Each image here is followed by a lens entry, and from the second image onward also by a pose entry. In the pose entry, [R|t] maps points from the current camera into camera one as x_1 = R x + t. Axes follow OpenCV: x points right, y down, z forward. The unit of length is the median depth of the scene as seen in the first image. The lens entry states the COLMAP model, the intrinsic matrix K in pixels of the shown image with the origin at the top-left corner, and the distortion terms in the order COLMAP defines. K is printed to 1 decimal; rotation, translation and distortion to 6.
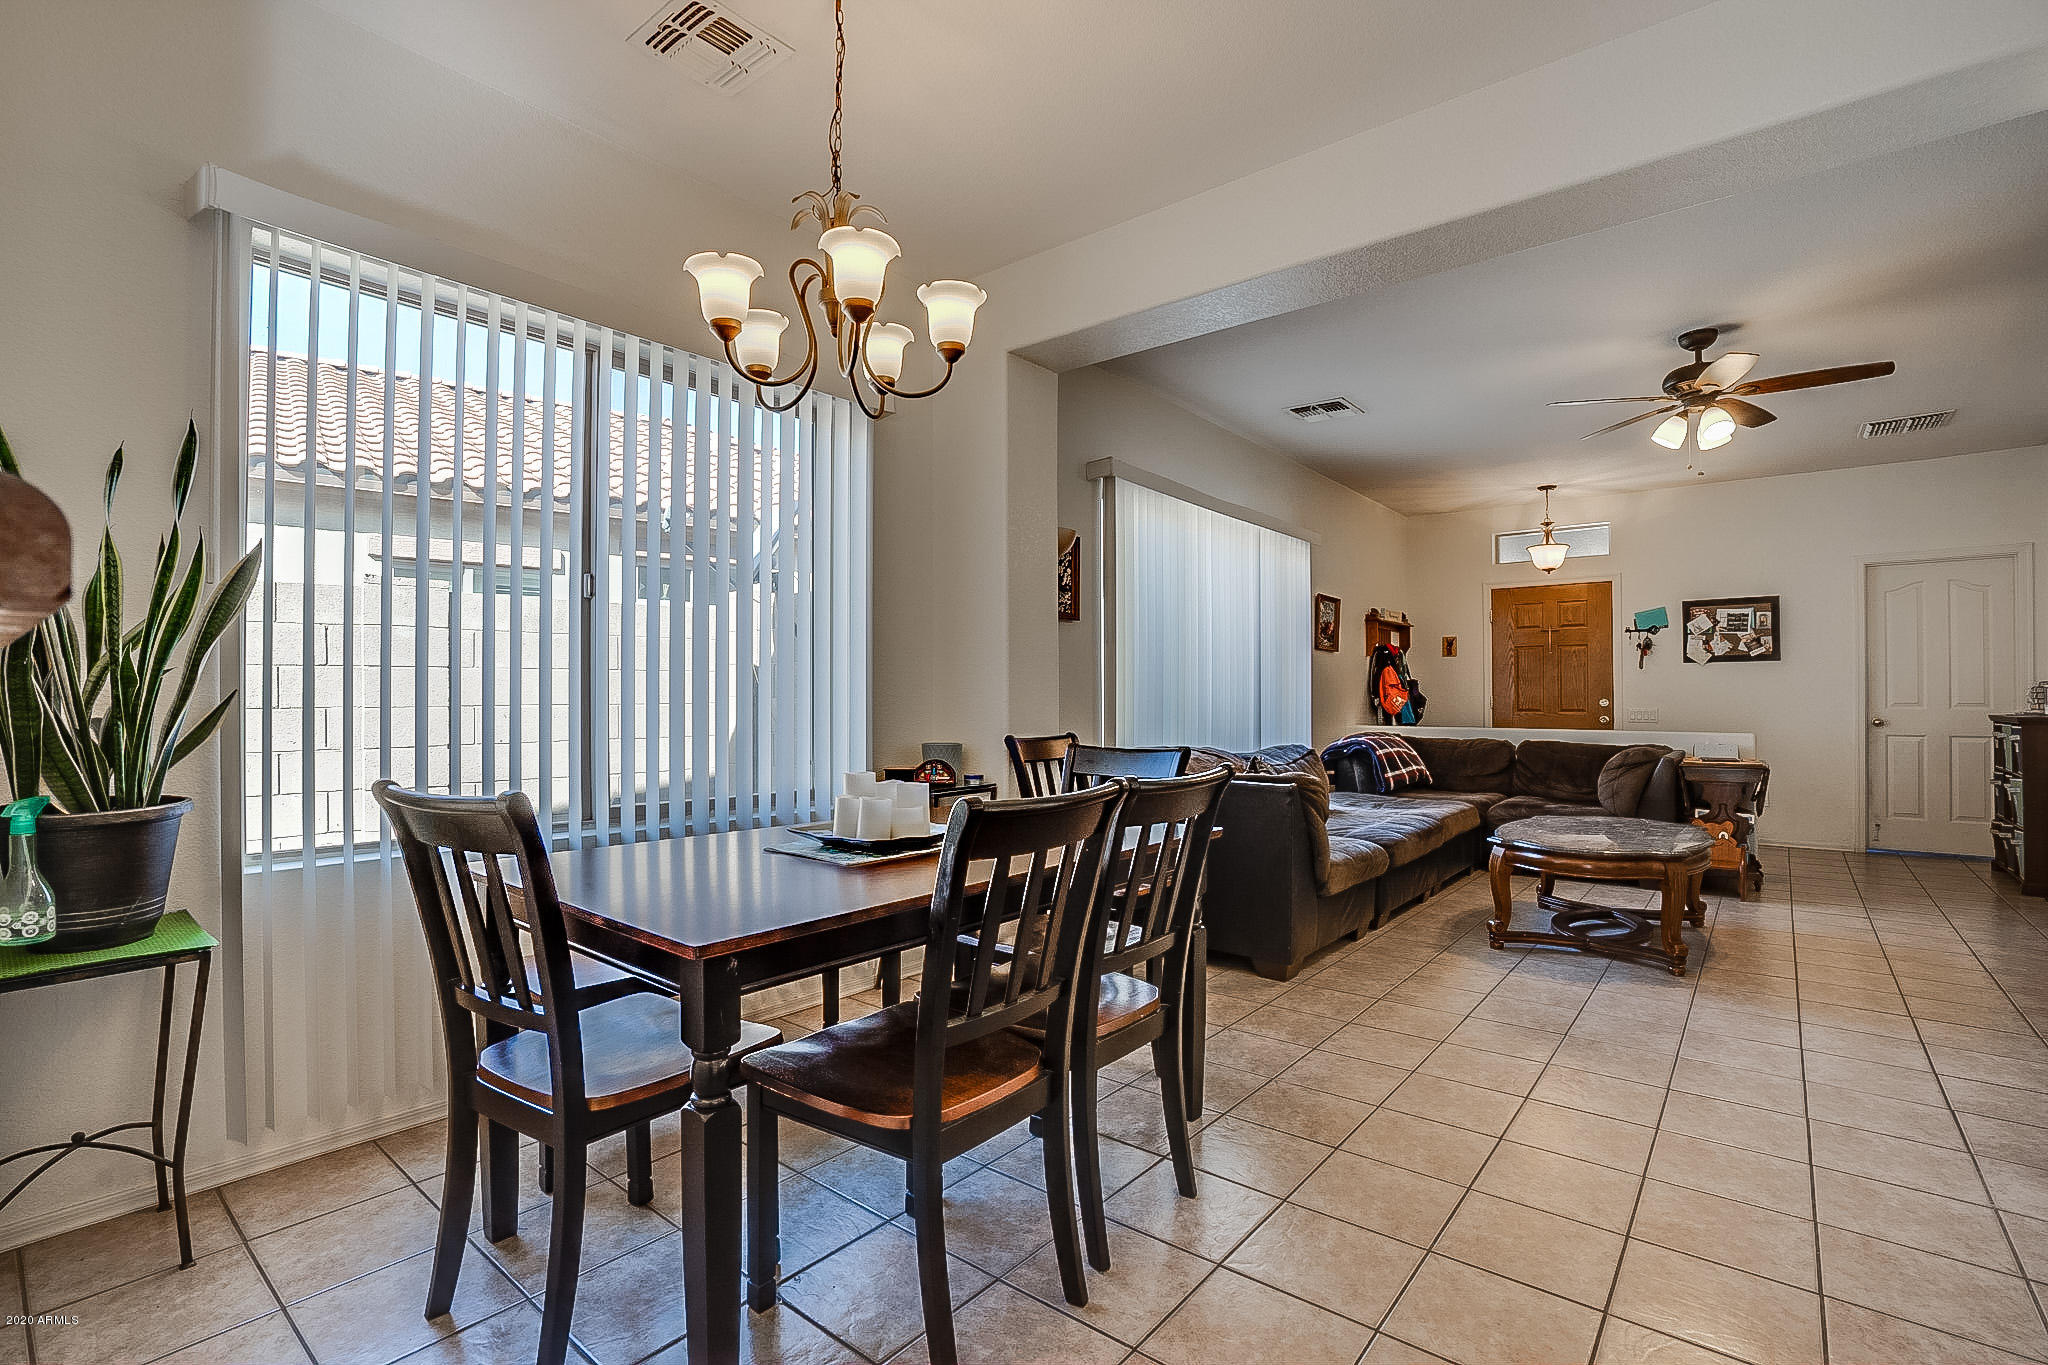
lens RADIAL K [[923.9, 0, 1018.3], [0, 923.9, 688.9], [0, 0, 1]] dist [-0.047800, 0.013203]
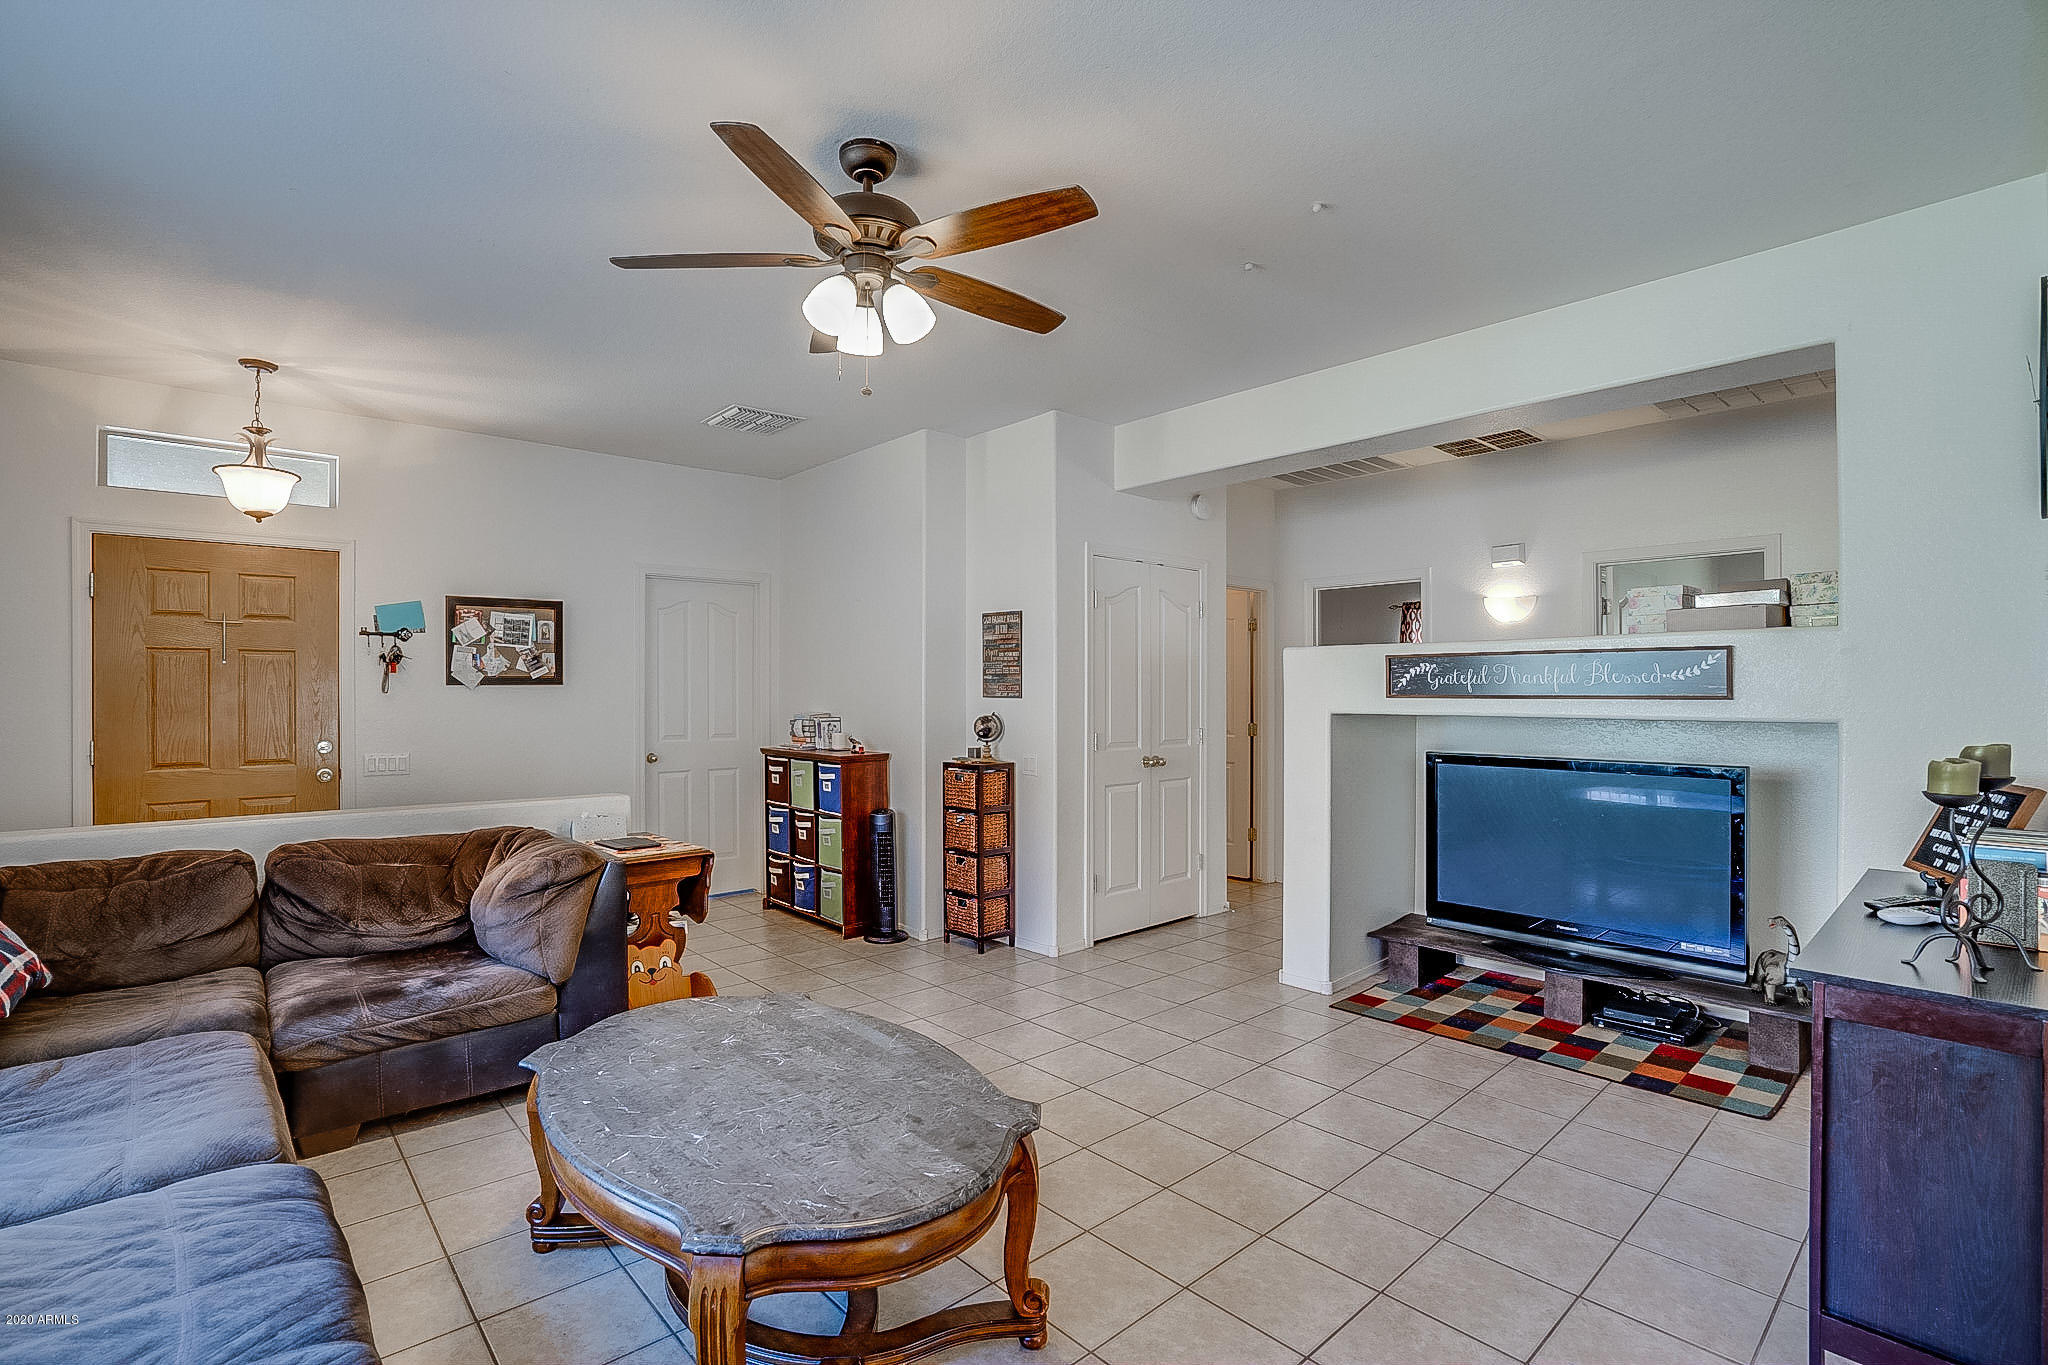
lens RADIAL K [[944.7, 0, 1014.3], [0, 944.7, 685.3], [0, 0, 1]] dist [-0.058346, 0.021031]
pose [[0.144004, 0.005840, 0.989560, 0.104802], [-0.006834, 0.999965, -0.004907, -0.029136], [-0.989553, -0.006056, 0.144039, 0.482780]]
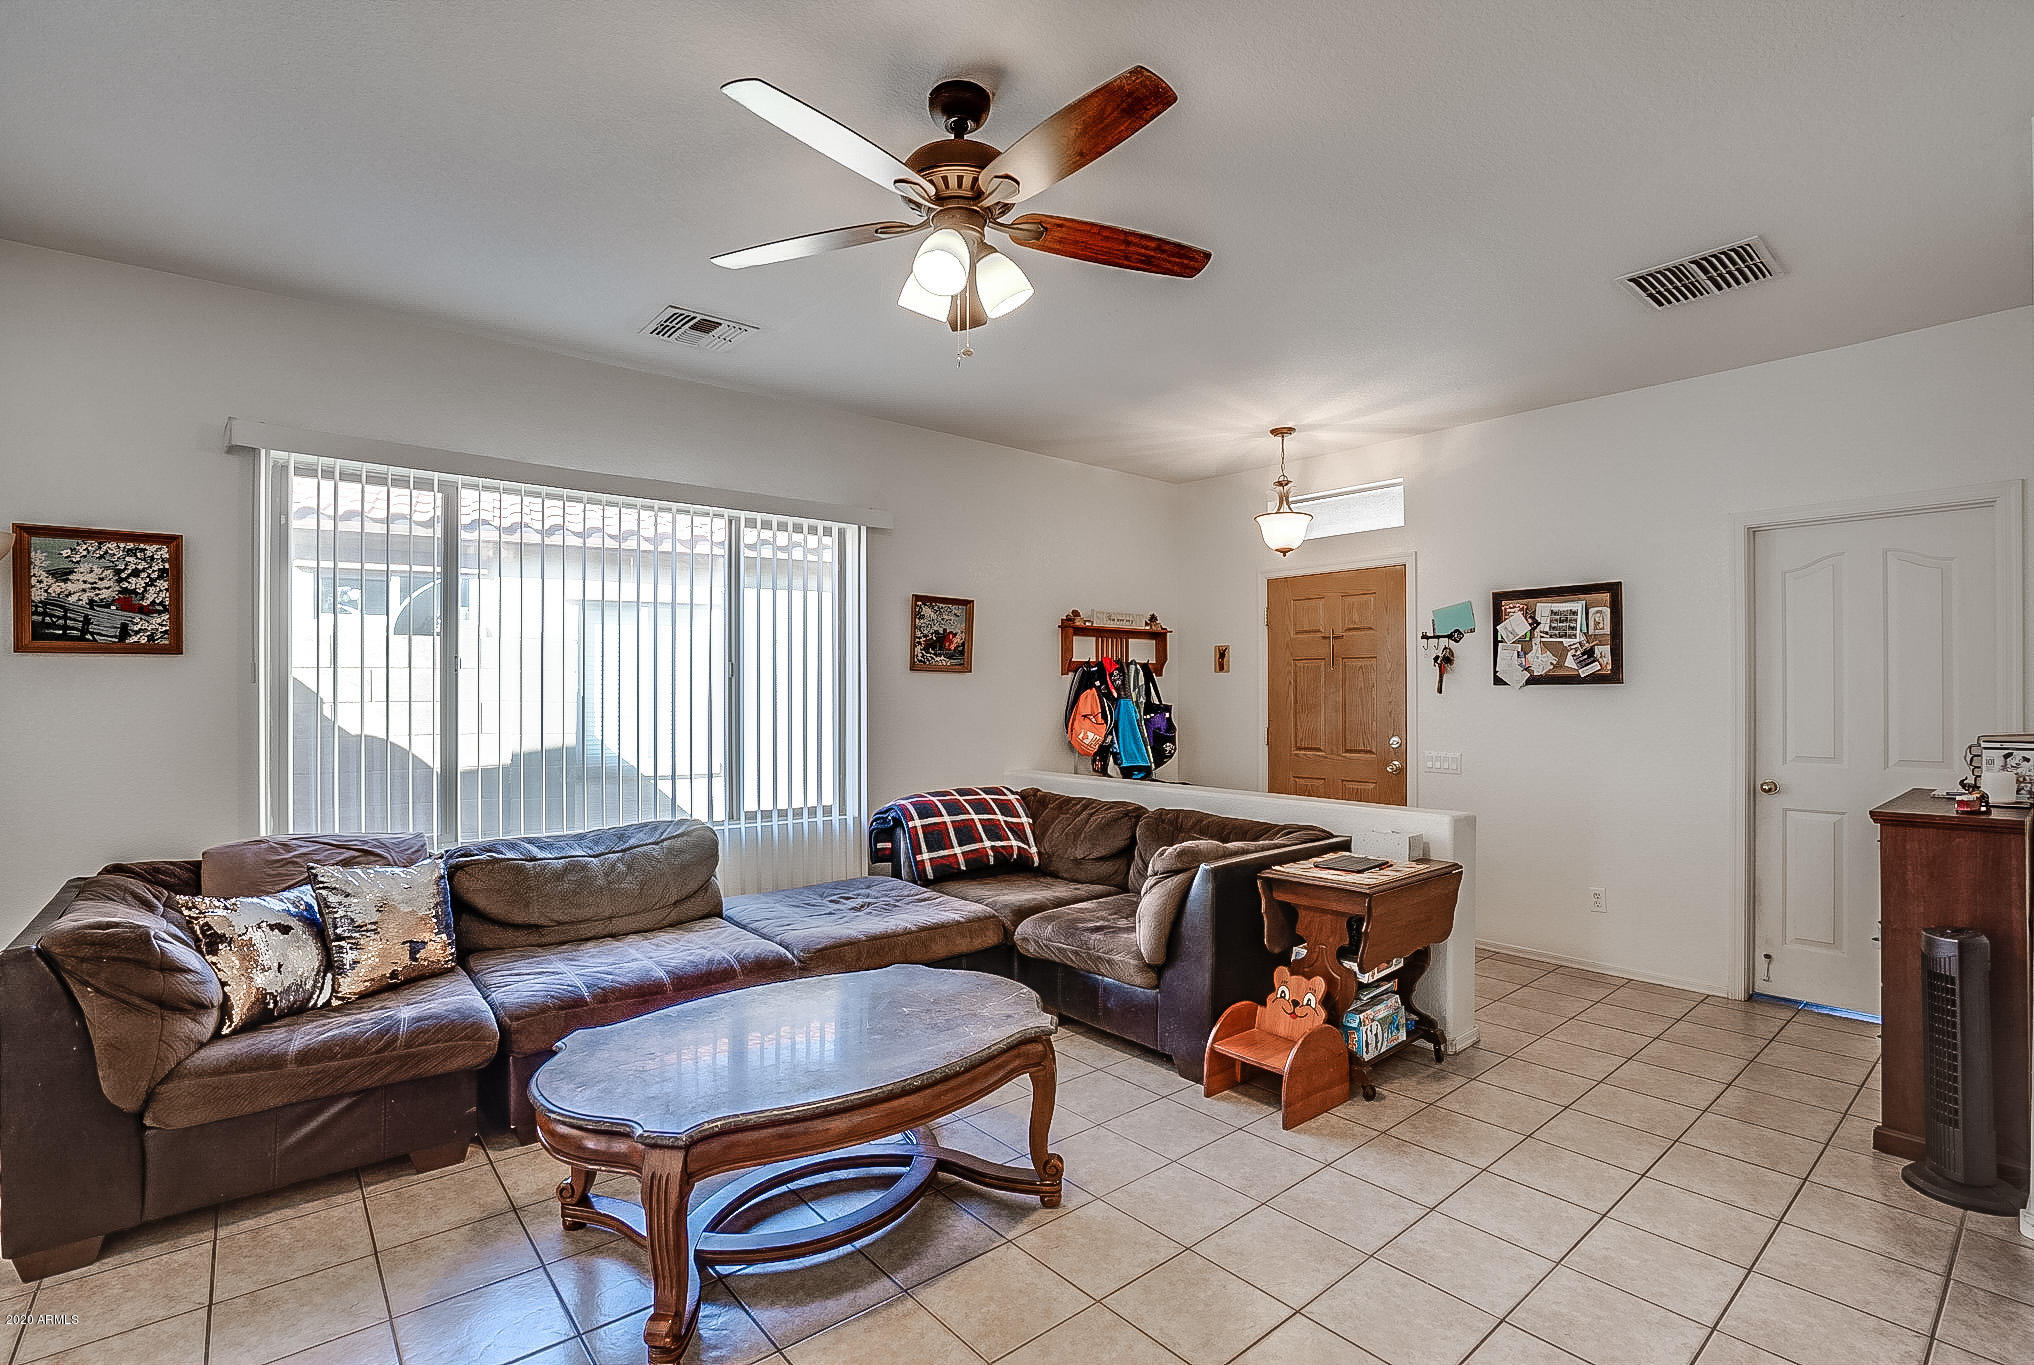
lens RADIAL K [[942.4, 0, 1017.0], [0, 942.4, 682.5], [0, 0, 1]] dist [-0.047395, 0.000514]
pose [[0.984772, -0.002993, -0.173823, 0.523964], [0.002446, 0.999991, -0.003361, -0.030413], [0.173832, 0.002885, 0.984771, 0.277676]]
